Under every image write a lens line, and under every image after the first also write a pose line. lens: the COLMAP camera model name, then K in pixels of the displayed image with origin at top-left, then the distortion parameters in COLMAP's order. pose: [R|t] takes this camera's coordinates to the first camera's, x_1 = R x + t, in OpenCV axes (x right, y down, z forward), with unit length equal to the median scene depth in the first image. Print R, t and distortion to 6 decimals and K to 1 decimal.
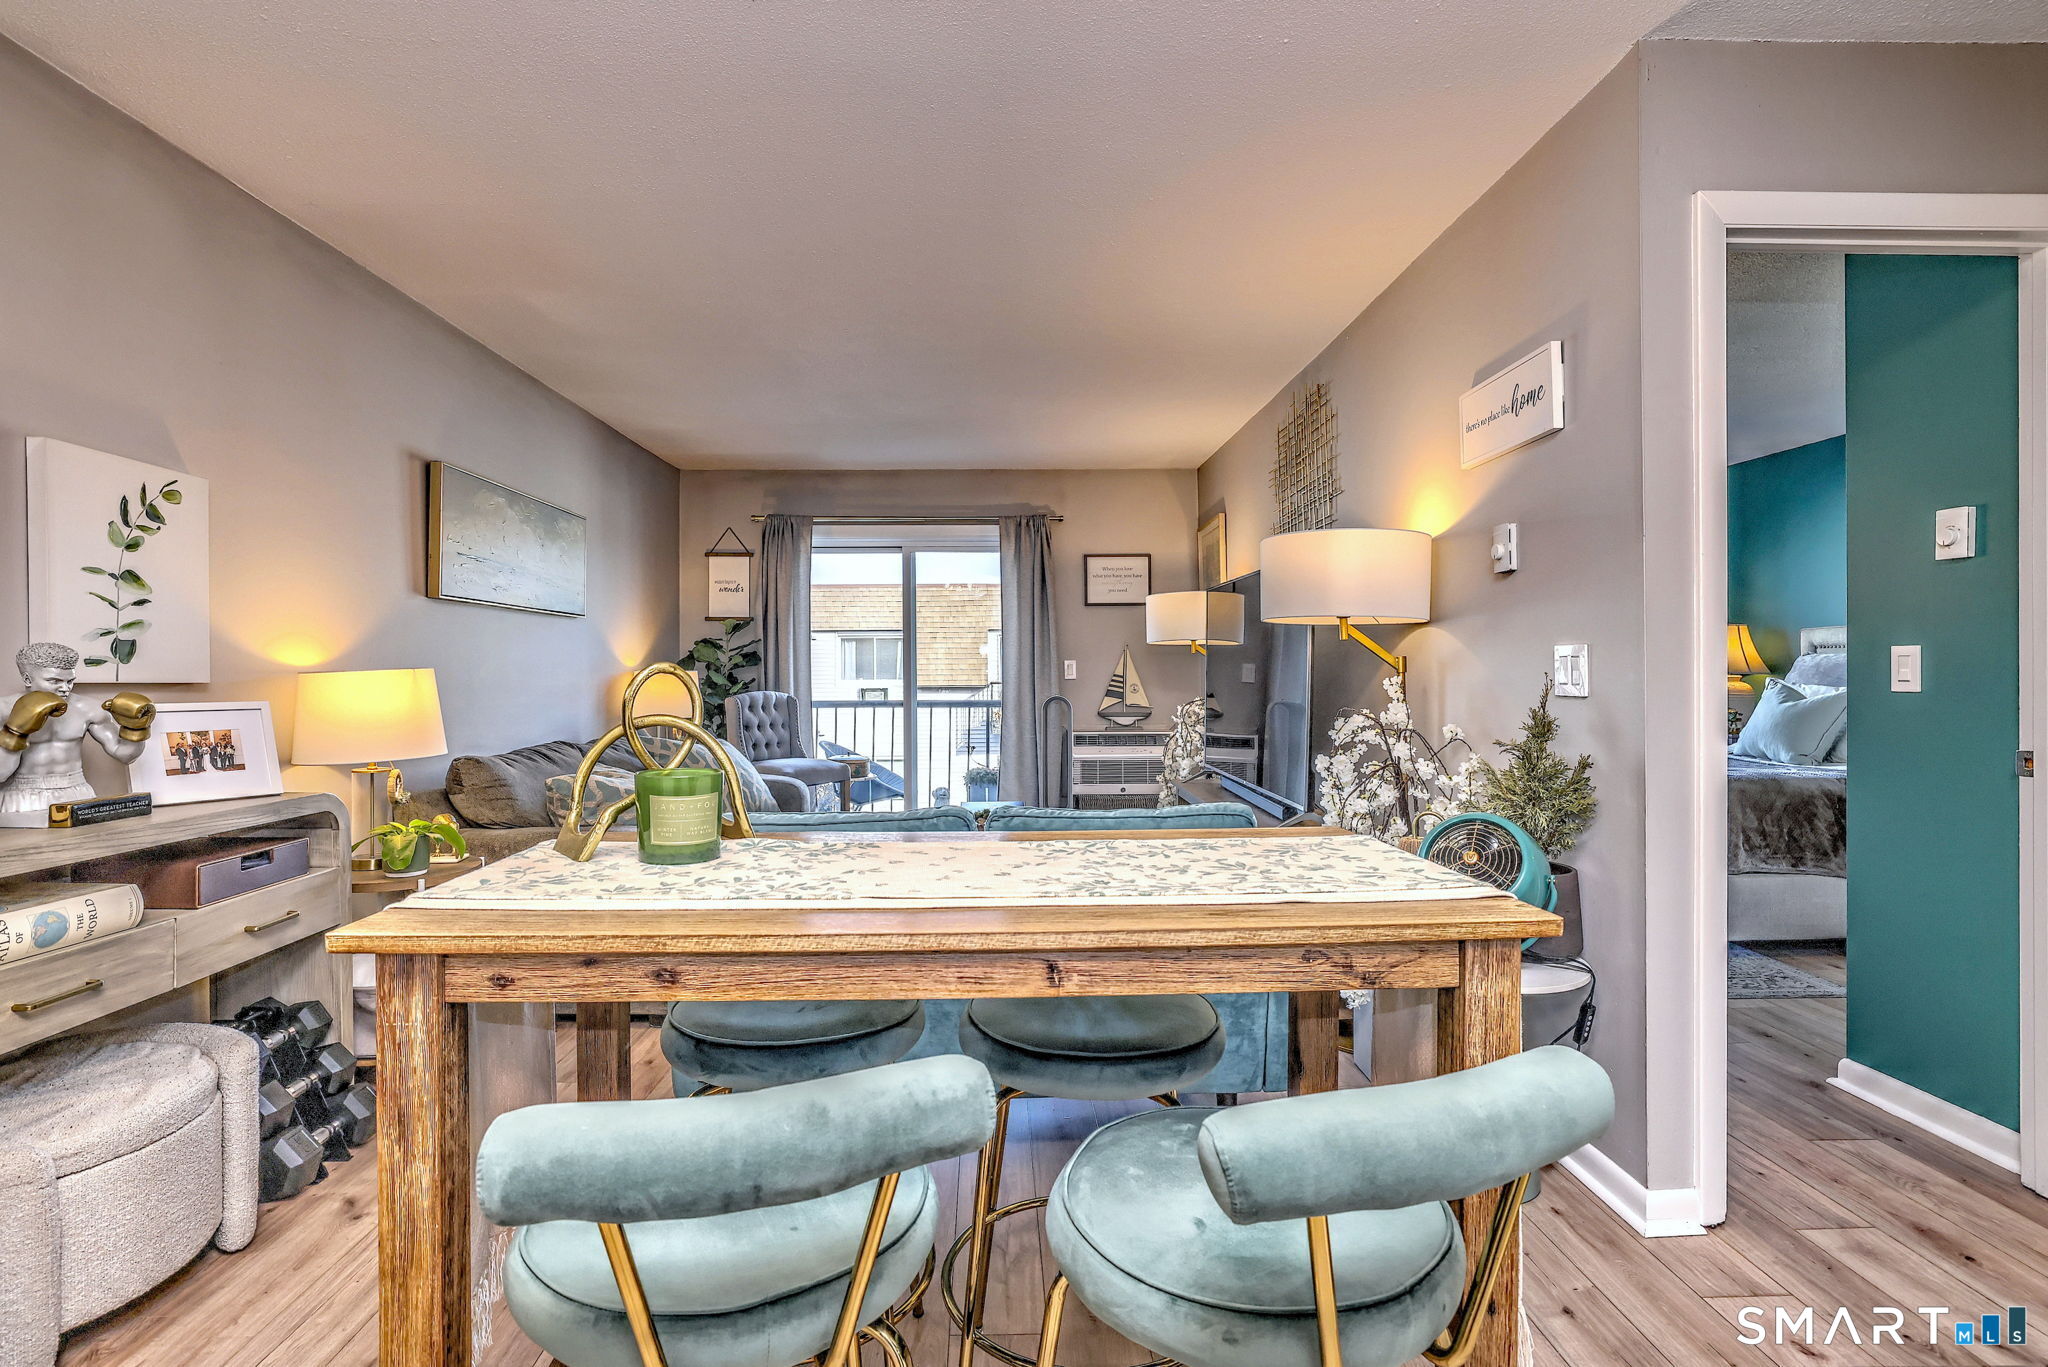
lens RADIAL K [[951.0, 0, 1024.0], [0, 951.0, 683.5], [0, 0, 1]] dist [-0.039827, 0.019369]
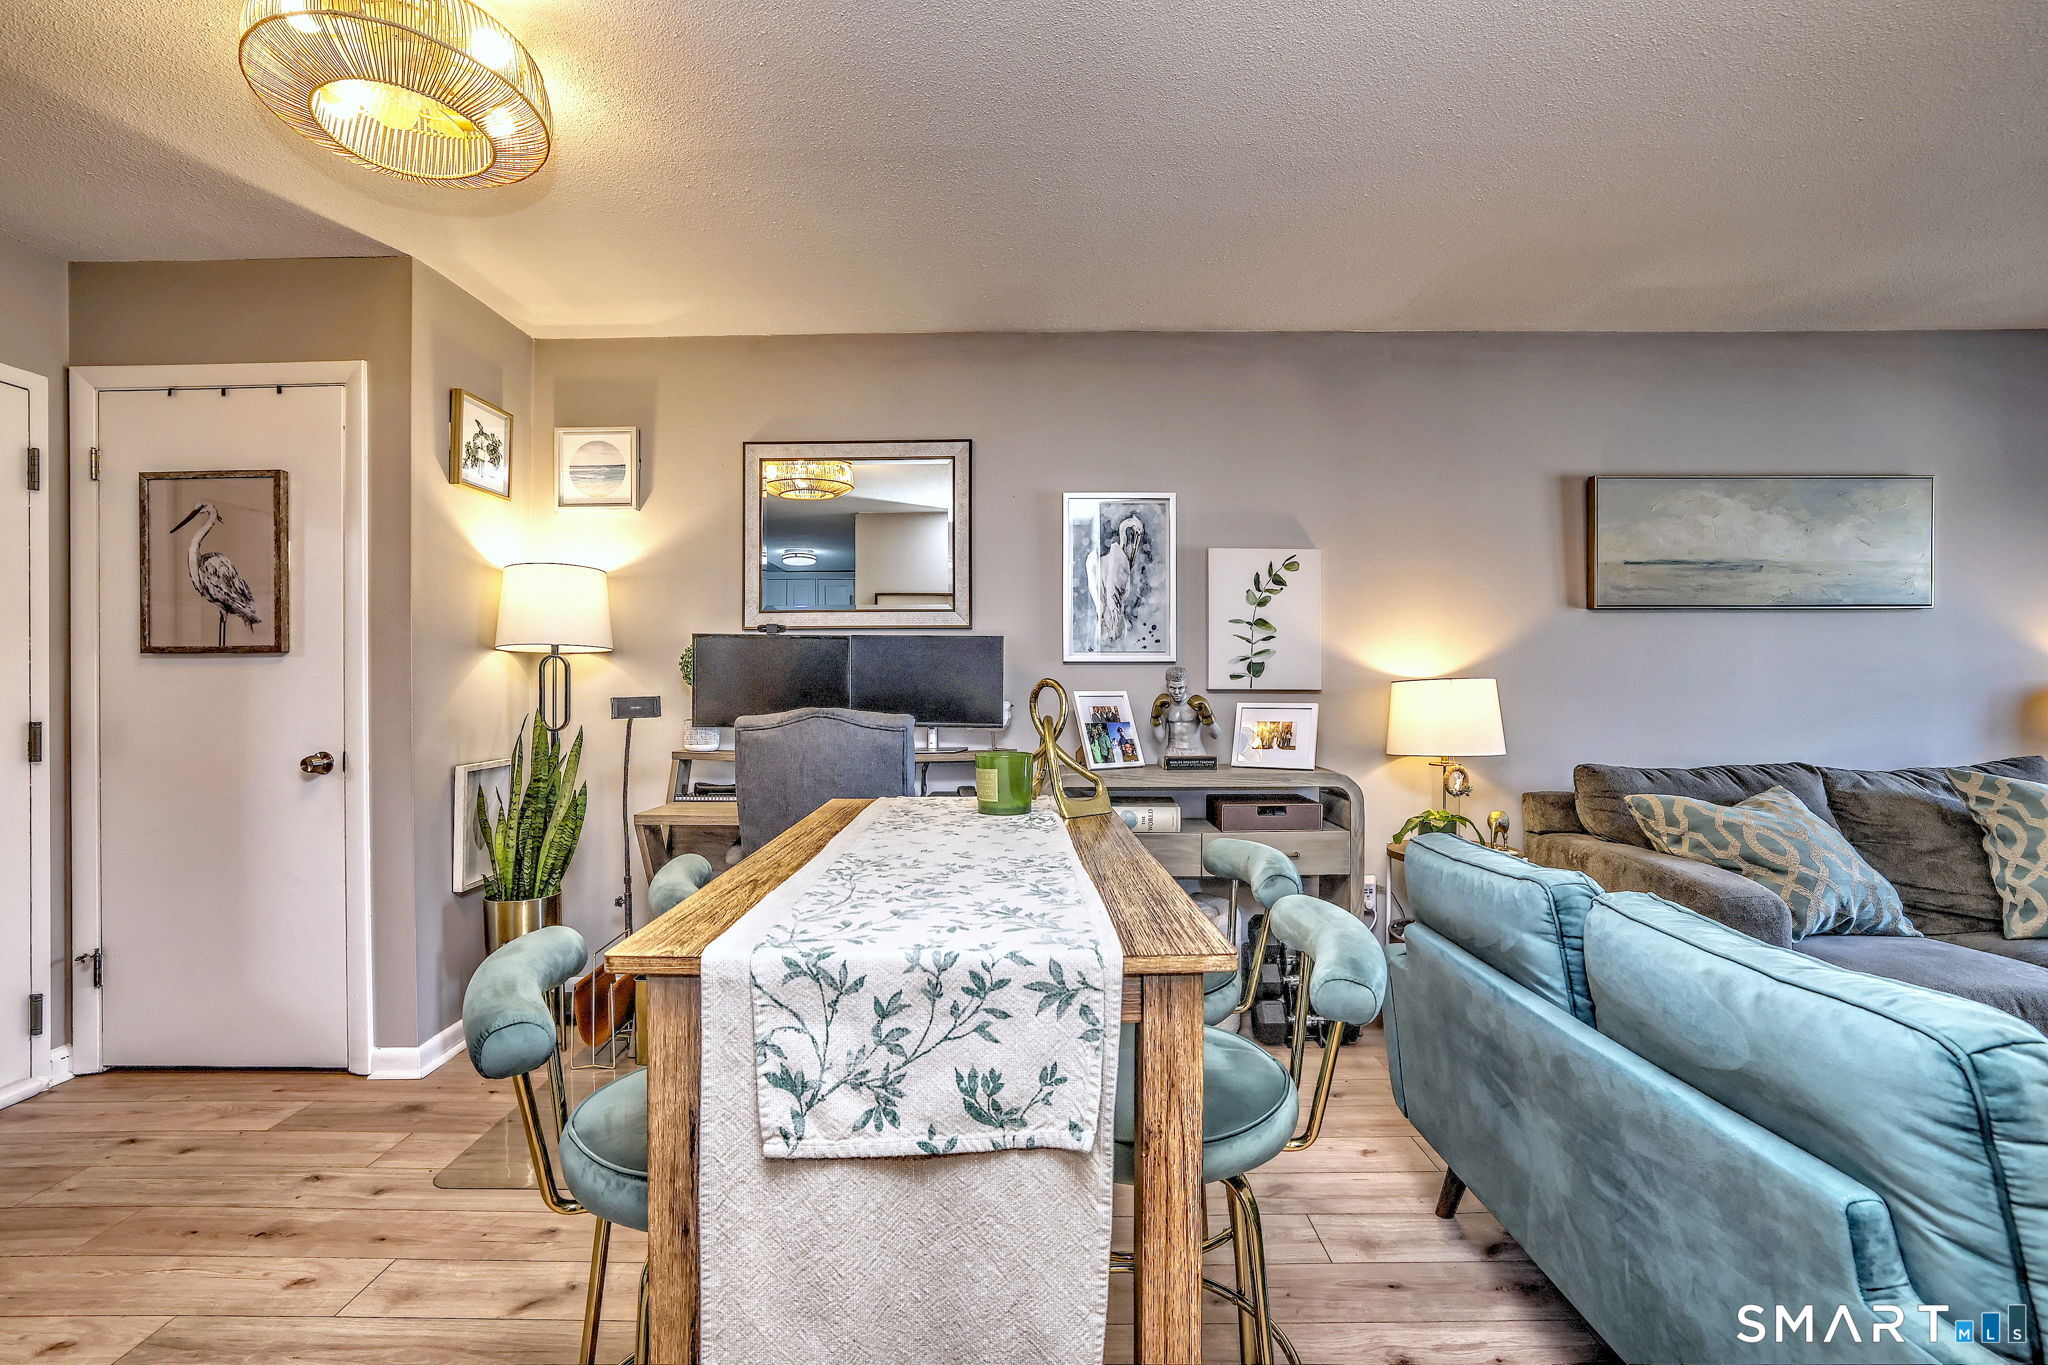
lens RADIAL K [[933.6, 0, 1003.9], [0, 933.6, 682.3], [0, 0, 1]] dist [-0.037301, 0.017329]
pose [[-0.042248, 0.002619, -0.999104, 0.639995], [-0.007020, 0.999971, 0.002918, -0.014164], [0.999082, 0.007137, -0.042228, 0.622252]]
